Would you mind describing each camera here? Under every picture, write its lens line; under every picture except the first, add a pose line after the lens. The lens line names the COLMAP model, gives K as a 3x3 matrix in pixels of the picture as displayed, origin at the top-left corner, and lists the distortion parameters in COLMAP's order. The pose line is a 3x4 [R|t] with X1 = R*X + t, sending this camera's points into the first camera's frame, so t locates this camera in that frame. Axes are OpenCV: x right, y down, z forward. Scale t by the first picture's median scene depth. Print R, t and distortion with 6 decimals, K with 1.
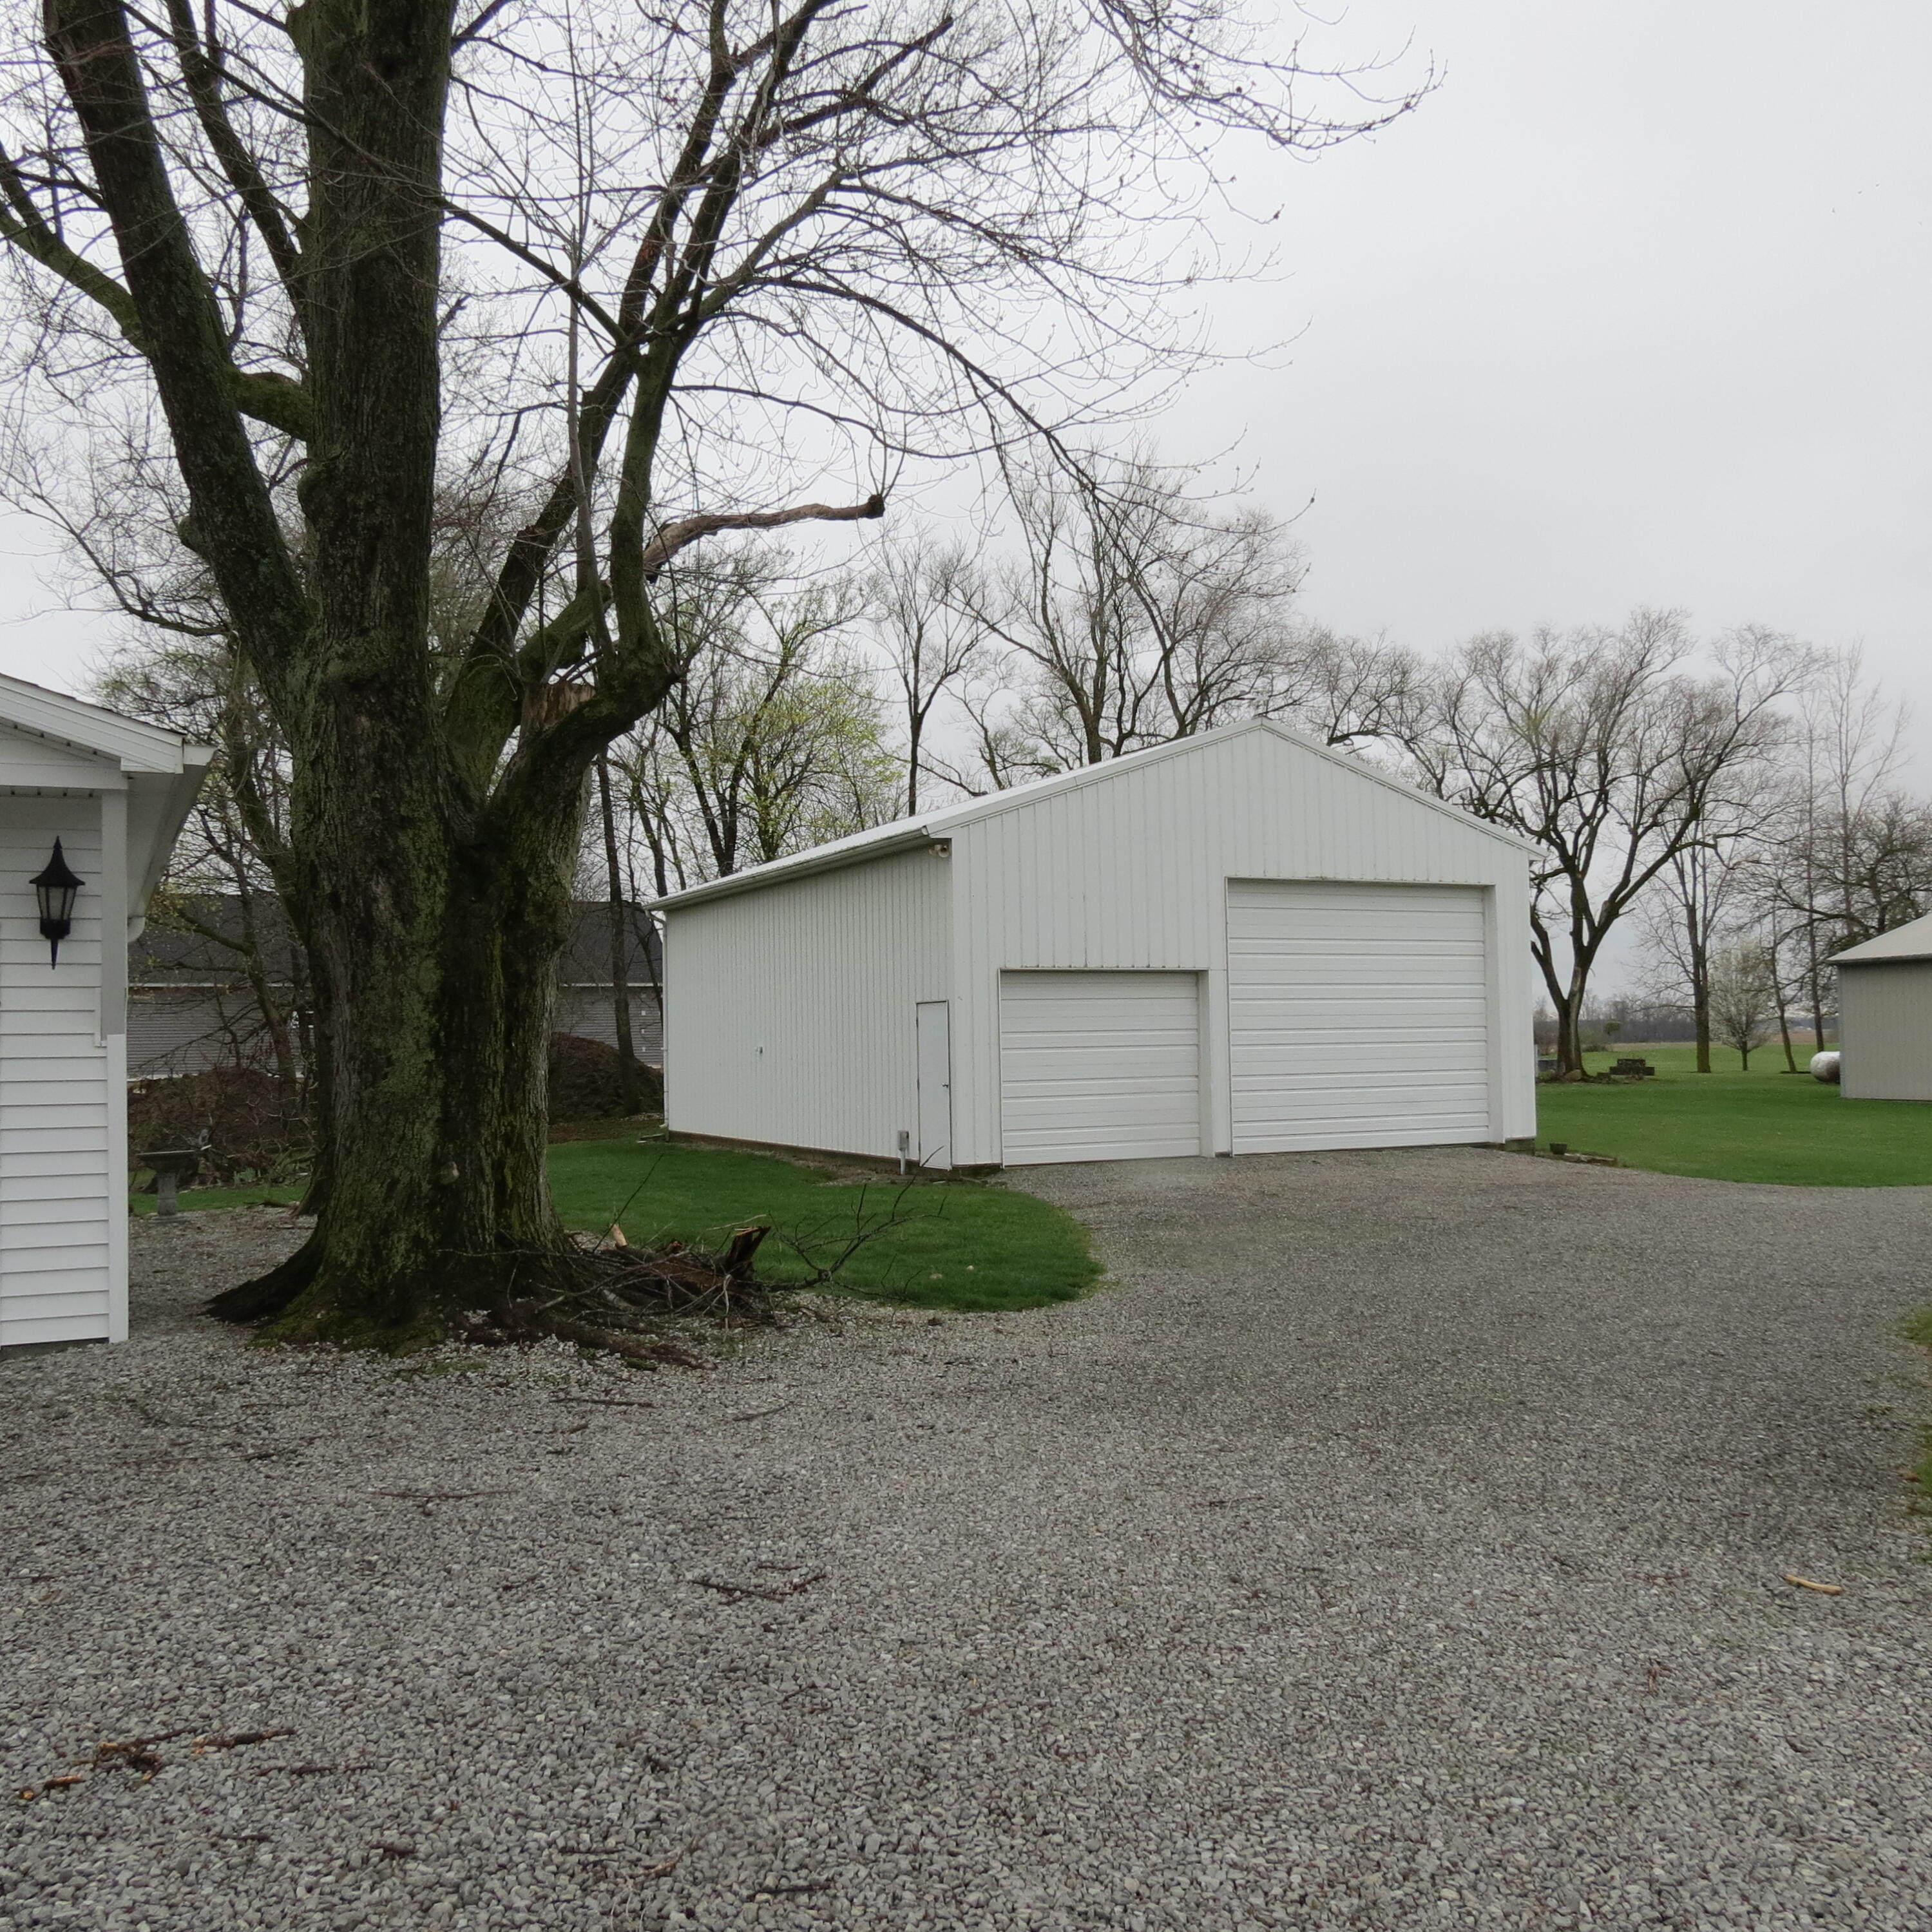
lens RADIAL K [[1829.1, 0, 966.0], [0, 1829.1, 966.0], [0, 0, 1]] dist [-0.026873, 0.002722]
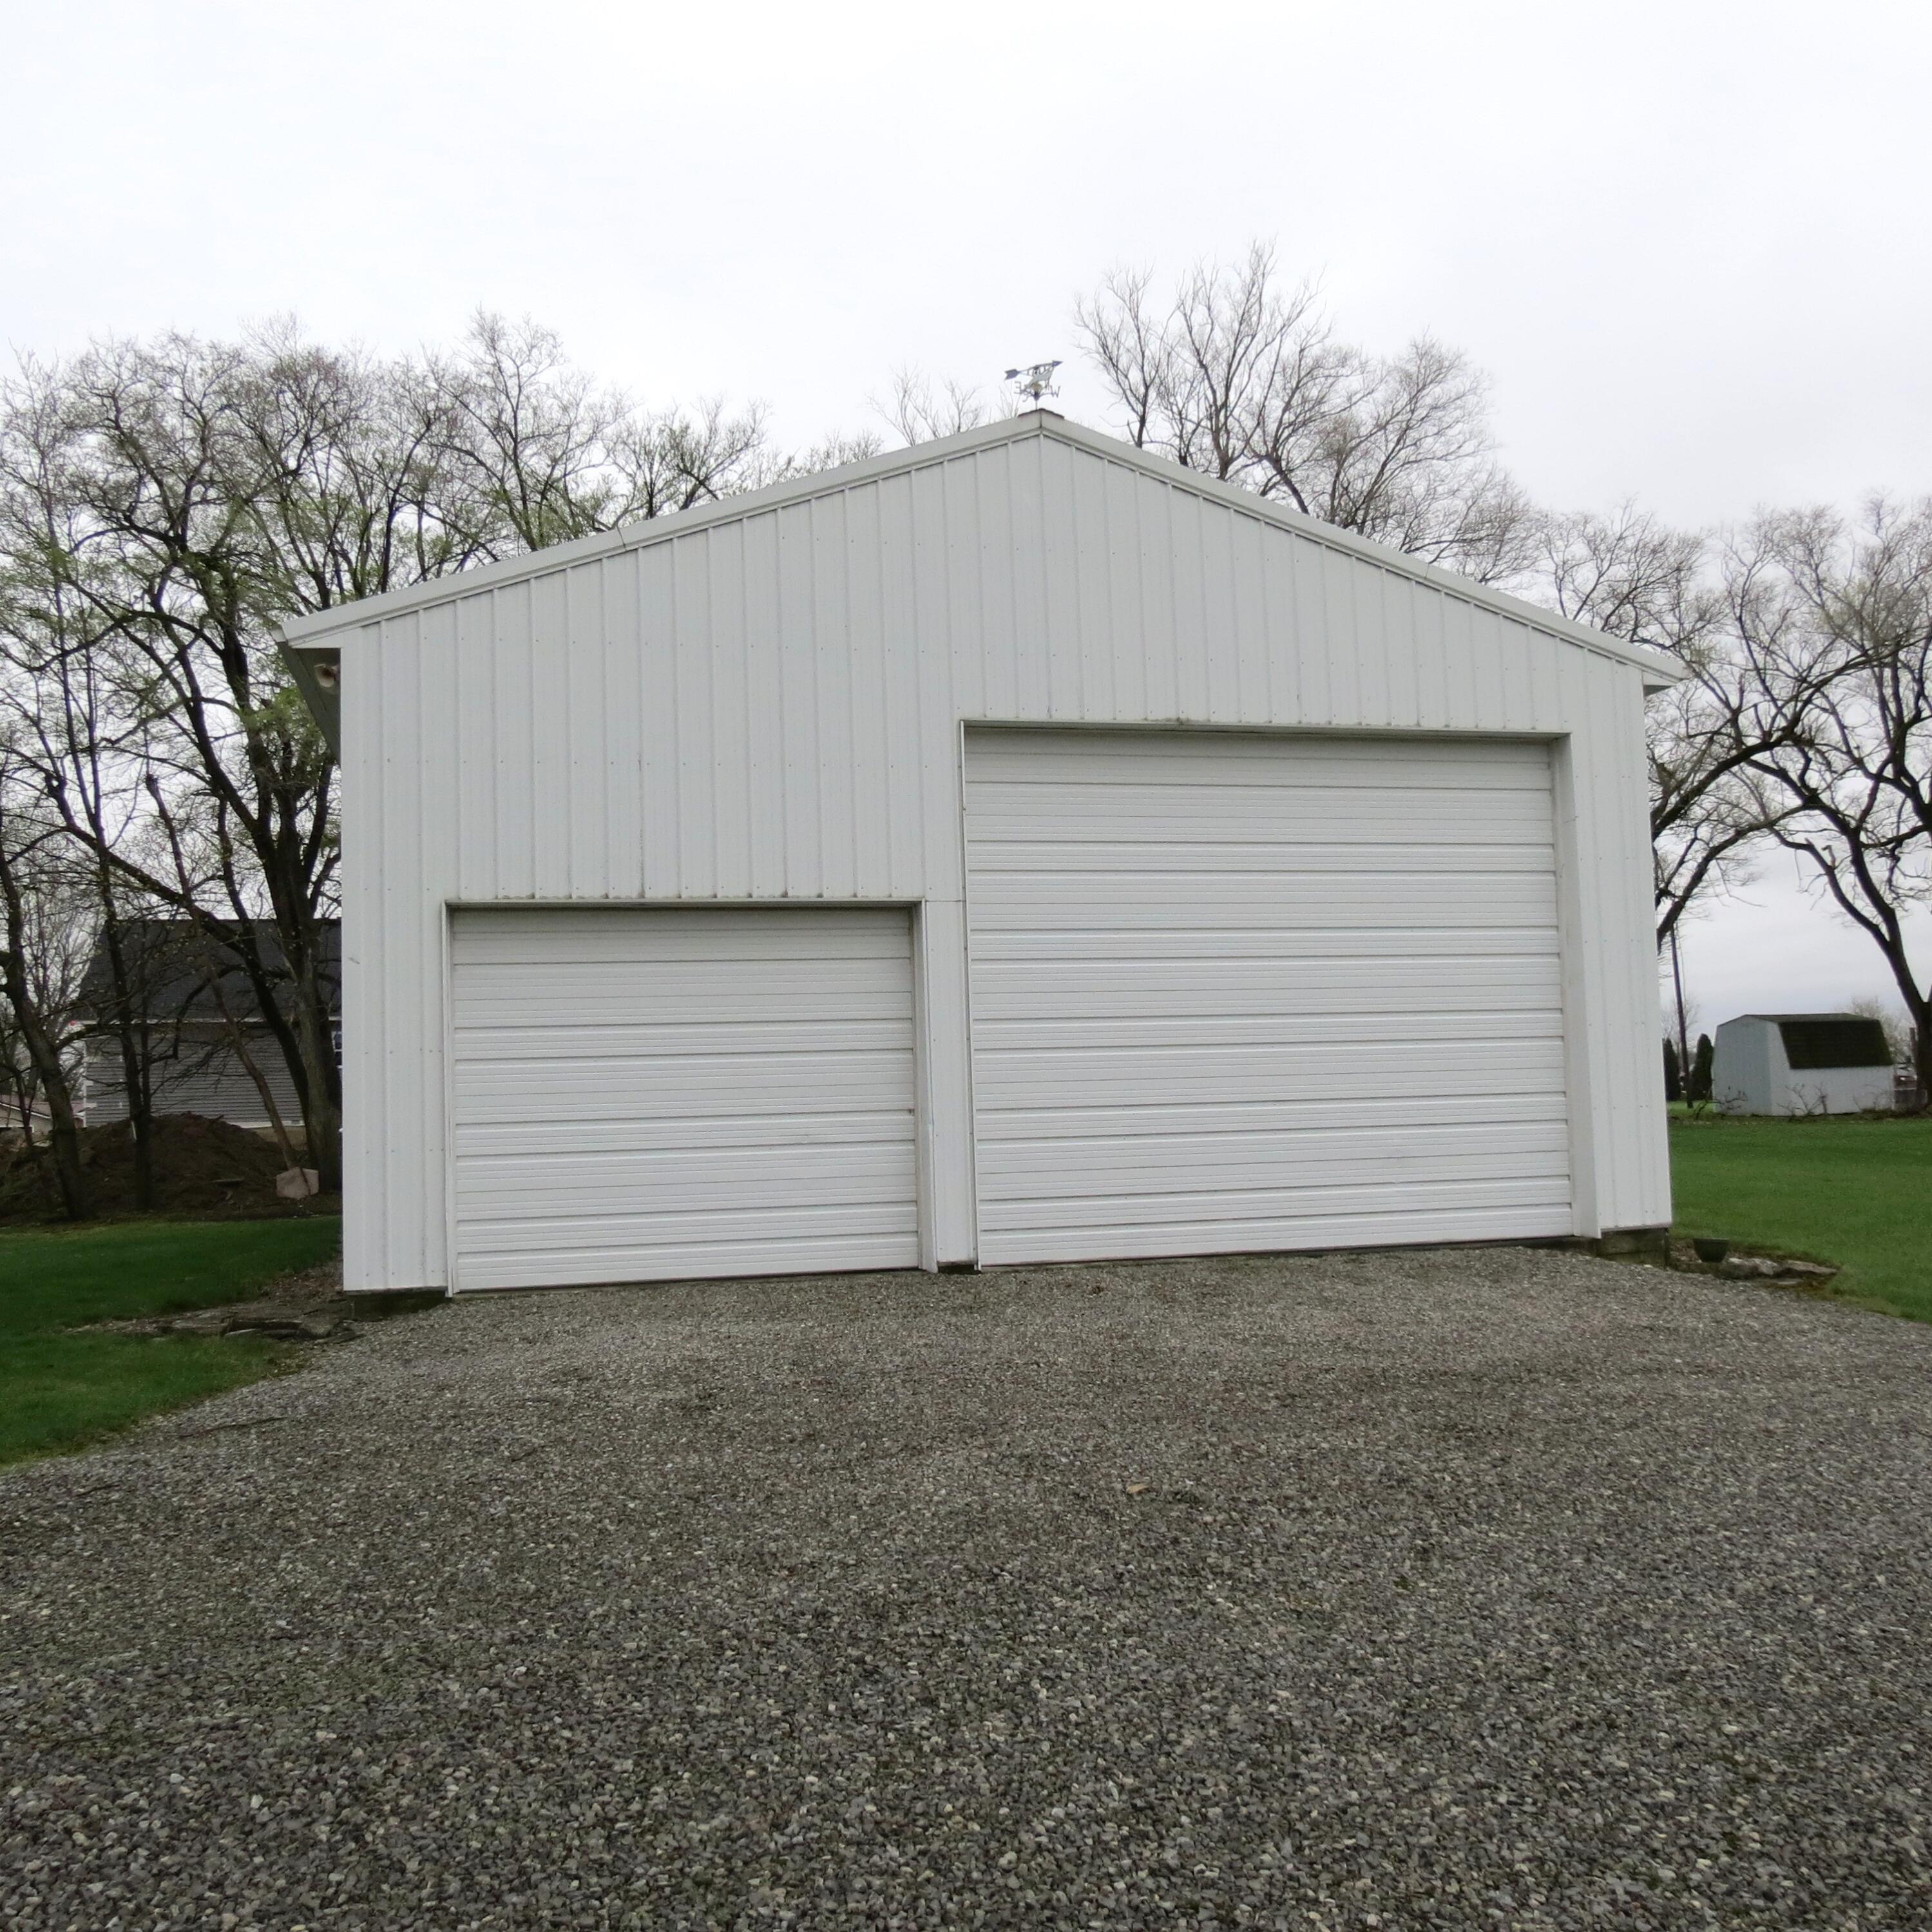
lens RADIAL K [[1829.1, 0, 966.0], [0, 1829.1, 966.0], [0, 0, 1]] dist [-0.026873, 0.002722]
pose [[0.977365, -0.026418, -0.209906, 0.246515], [0.021316, 0.999421, -0.026534, 0.033445], [0.210486, 0.021459, 0.977361, 0.498296]]
